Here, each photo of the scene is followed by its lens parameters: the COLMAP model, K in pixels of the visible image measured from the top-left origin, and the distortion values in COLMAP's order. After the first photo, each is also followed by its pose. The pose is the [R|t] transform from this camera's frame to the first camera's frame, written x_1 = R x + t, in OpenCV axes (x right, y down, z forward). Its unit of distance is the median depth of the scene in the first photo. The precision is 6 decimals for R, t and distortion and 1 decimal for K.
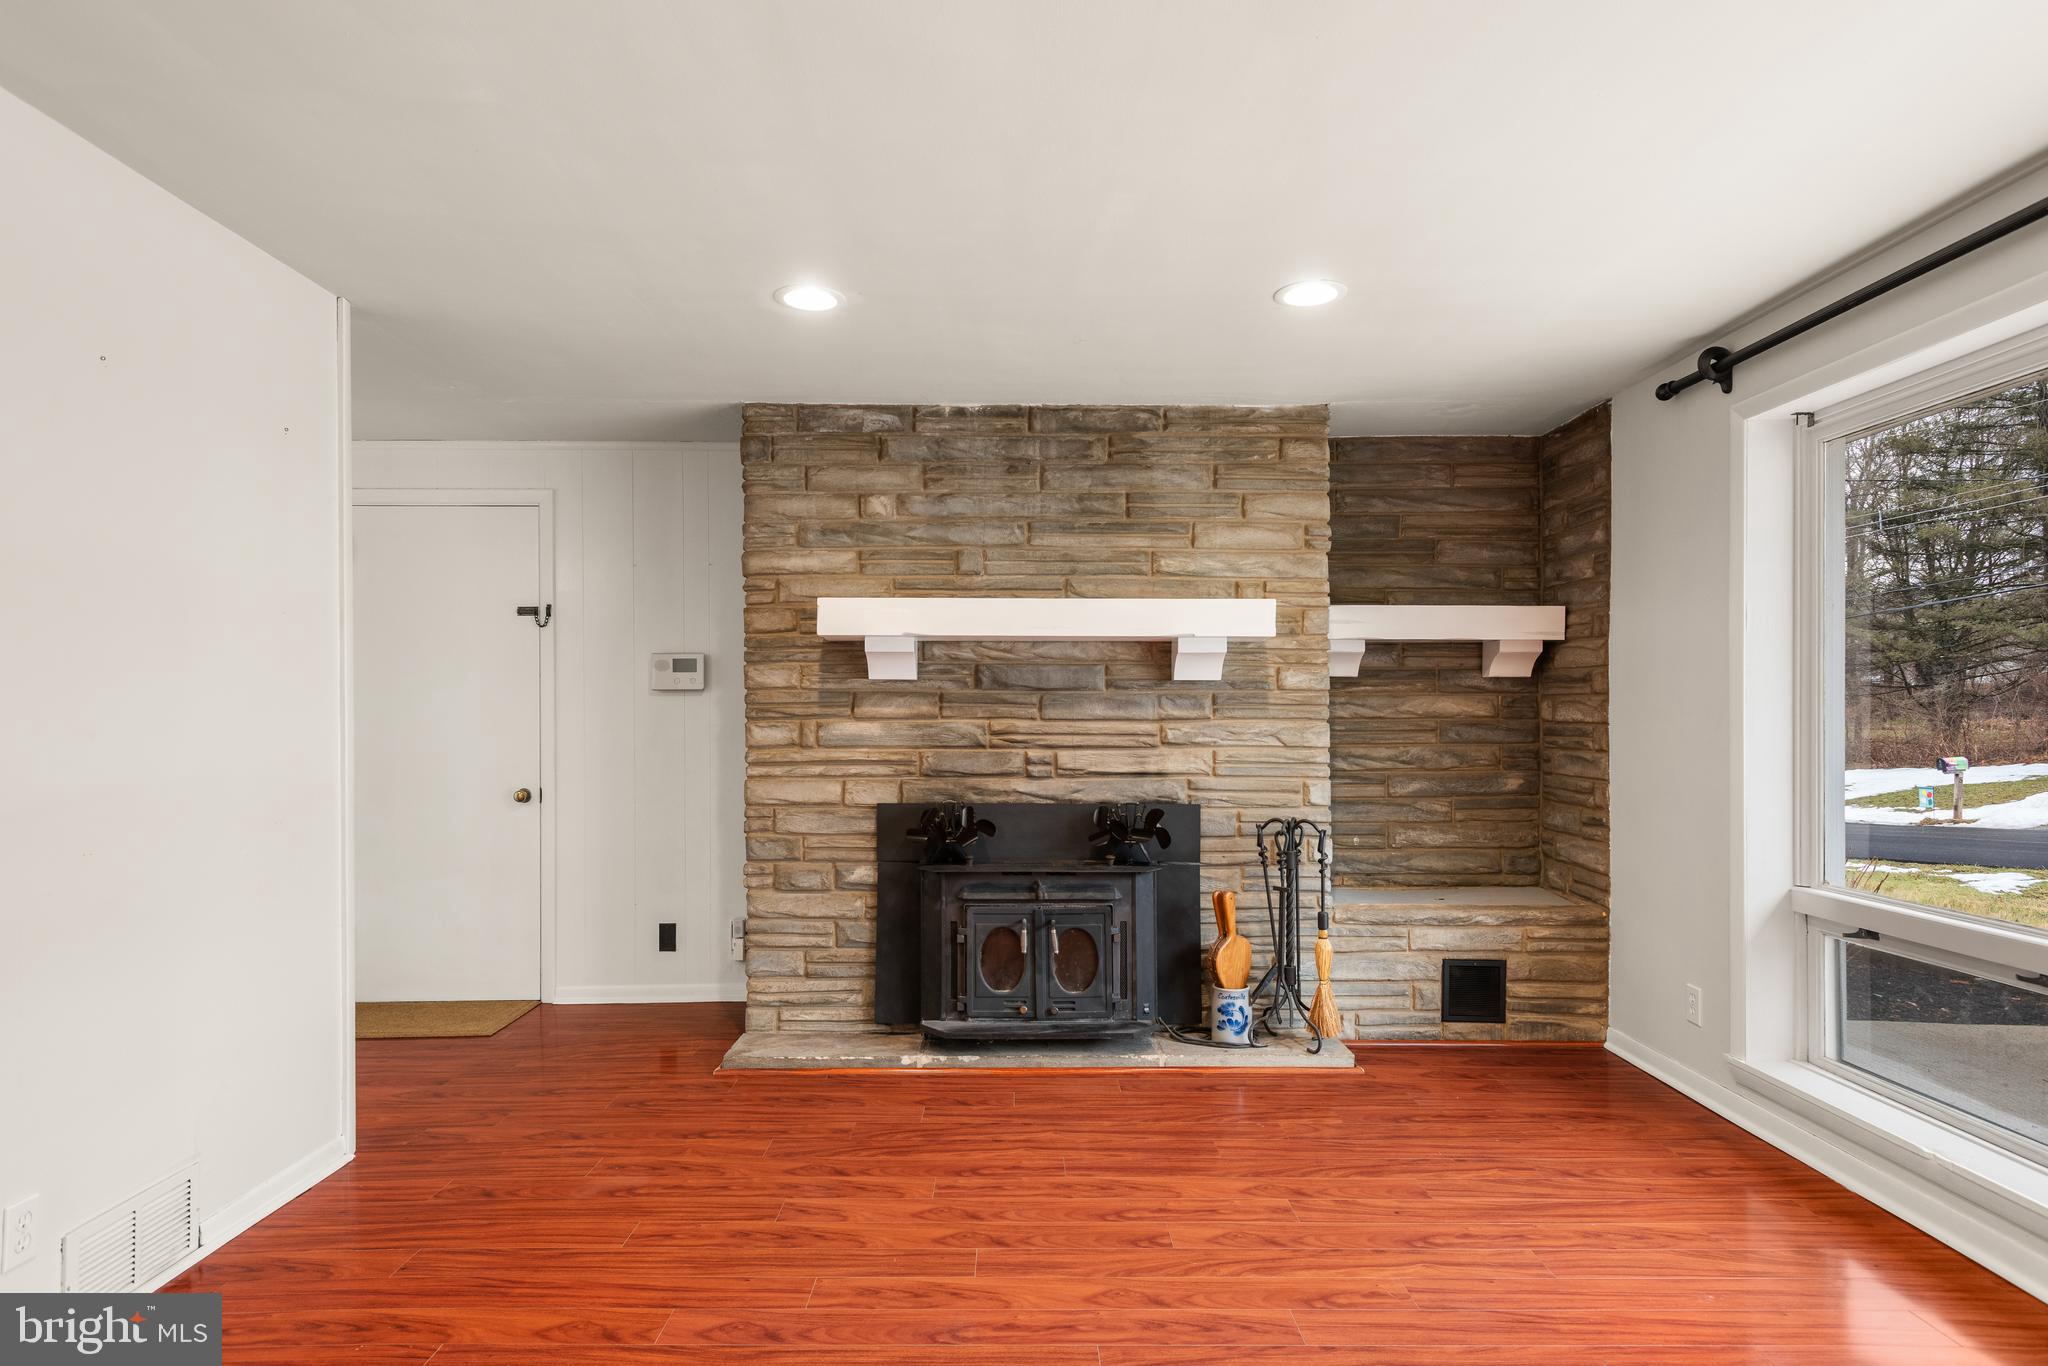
lens RADIAL K [[1134.0, 0, 1021.5], [0, 1134.0, 715.3], [0, 0, 1]] dist [0.041519, -0.021832]
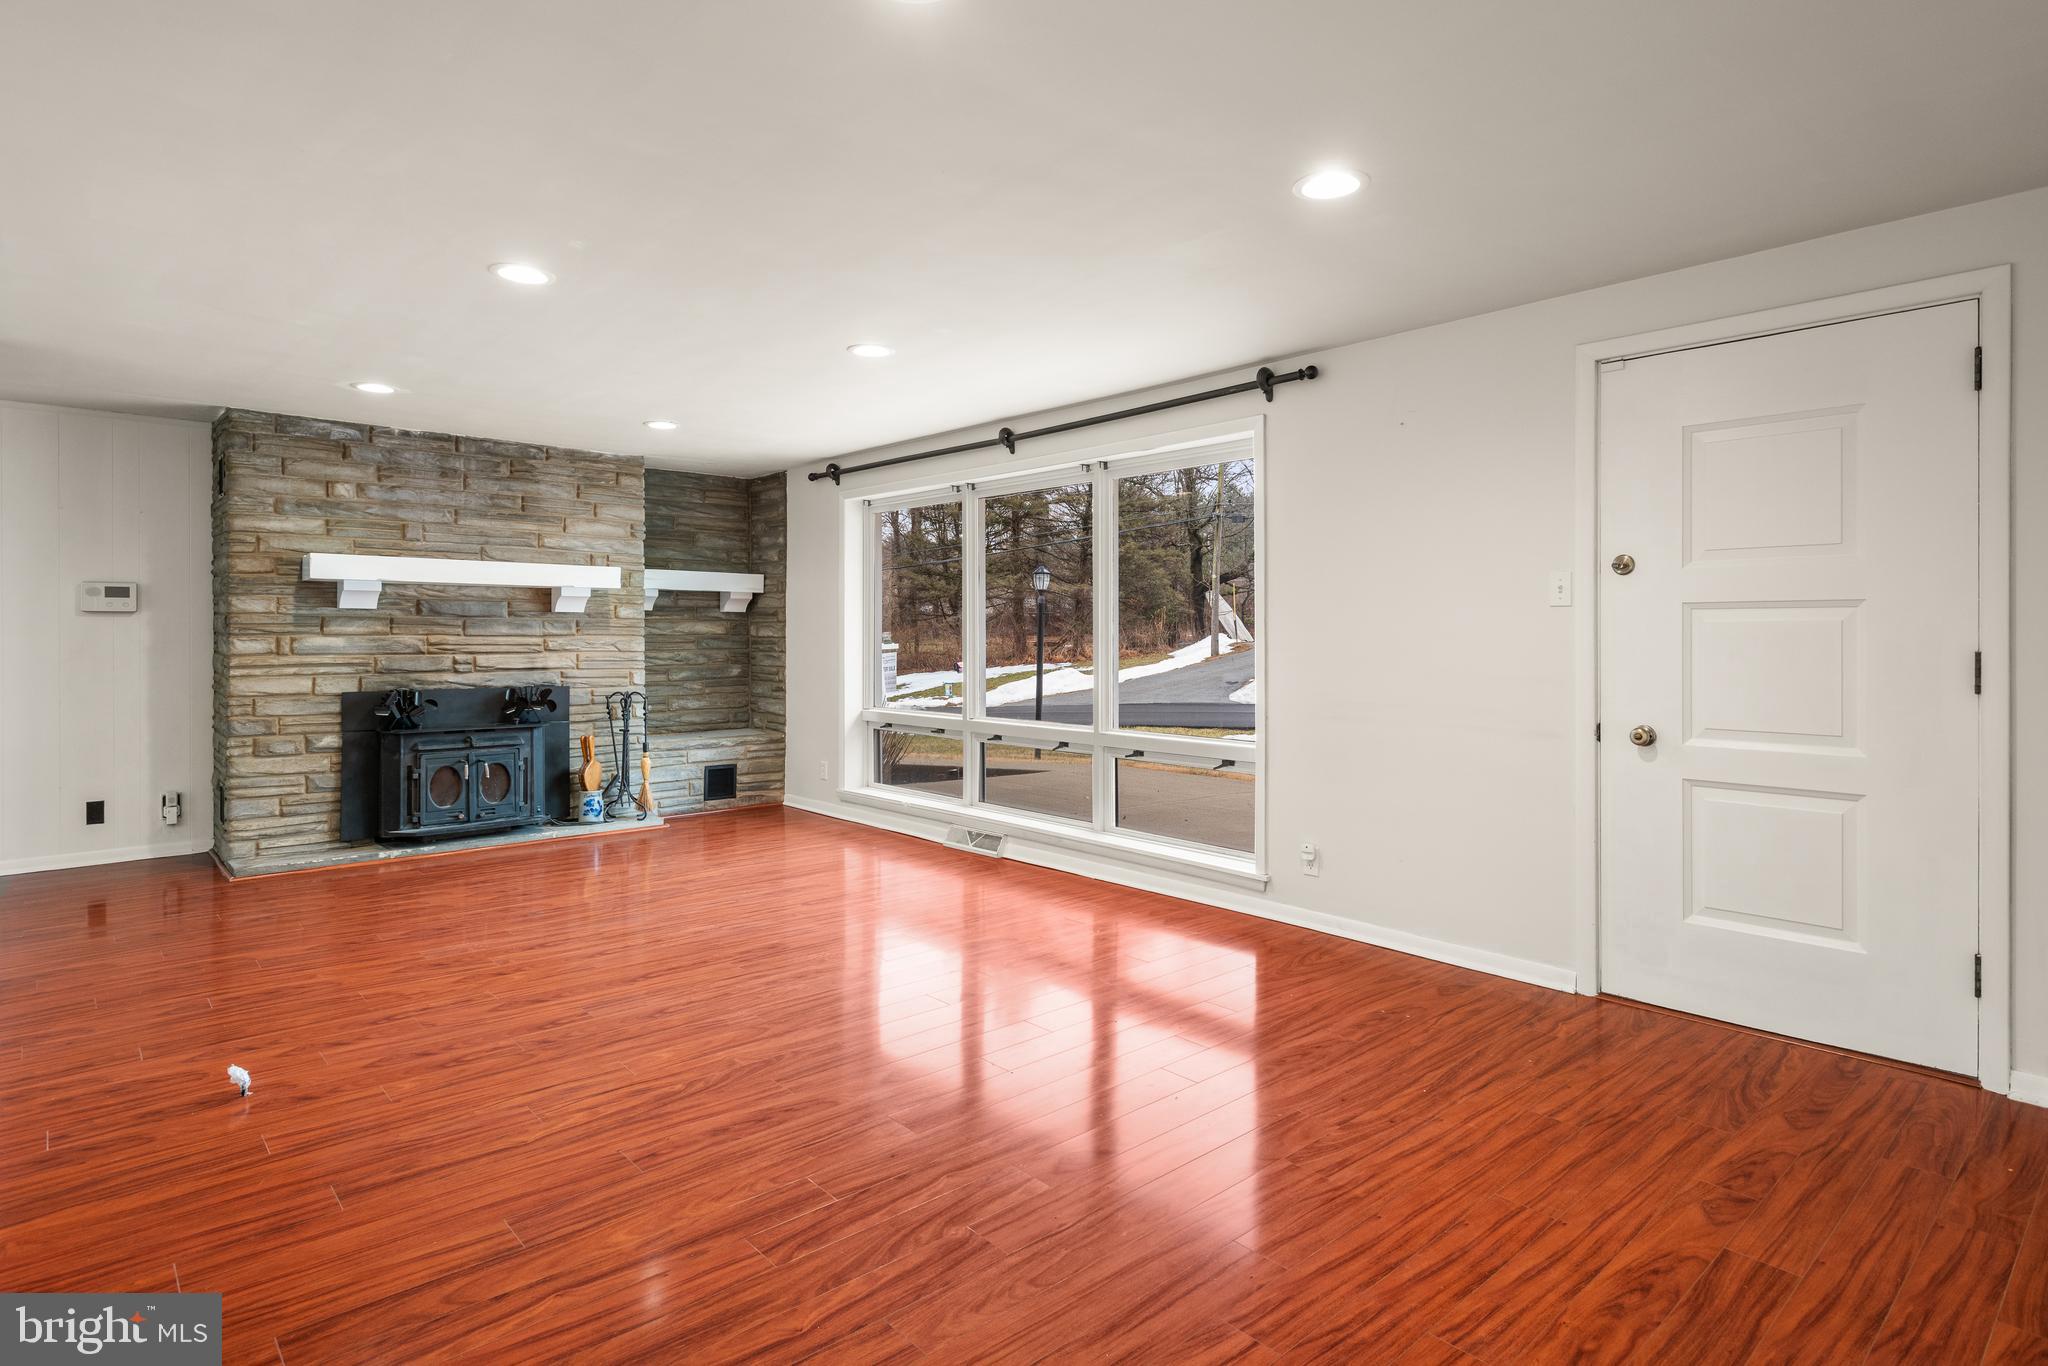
lens RADIAL K [[1074.9, 0, 1027.1], [0, 1074.9, 630.2], [0, 0, 1]] dist [0.011960, -0.001227]
pose [[0.747306, 0.003861, 0.664469, -0.392270], [-0.000959, 0.999988, -0.004732, 0.002646], [-0.664479, 0.002899, 0.747301, -0.633251]]
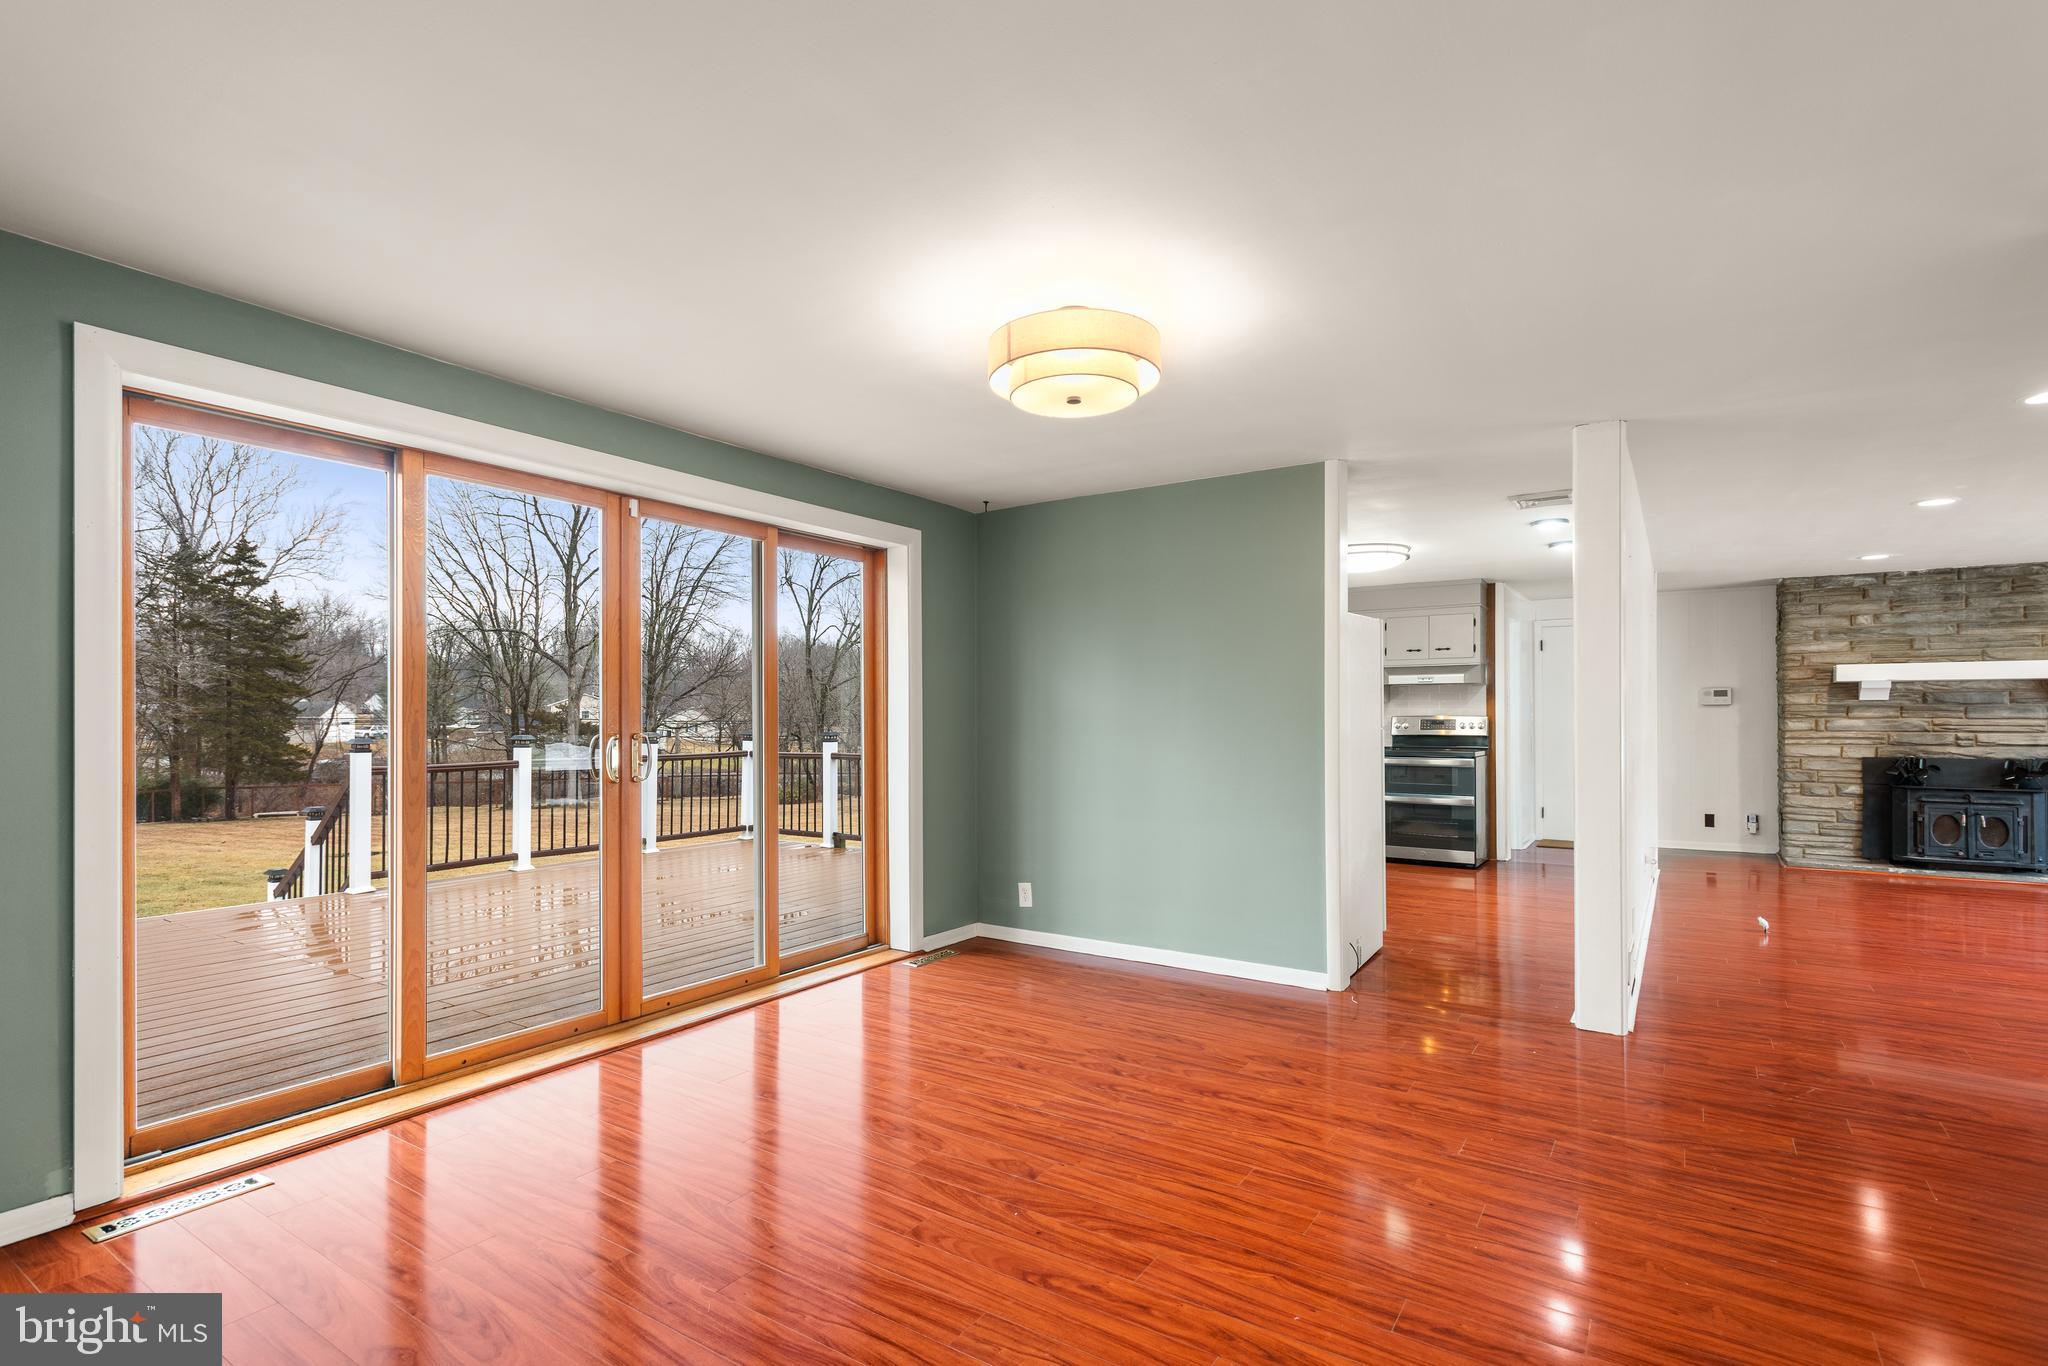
lens RADIAL K [[976.5, 0, 1020.6], [0, 976.5, 718.6], [0, 0, 1]] dist [0.003947, -0.000260]
pose [[0.825753, -0.000034, -0.564031, -0.398974], [0.001011, 0.999998, 0.001419, -0.000276], [0.564030, -0.001742, 0.825752, -1.449676]]
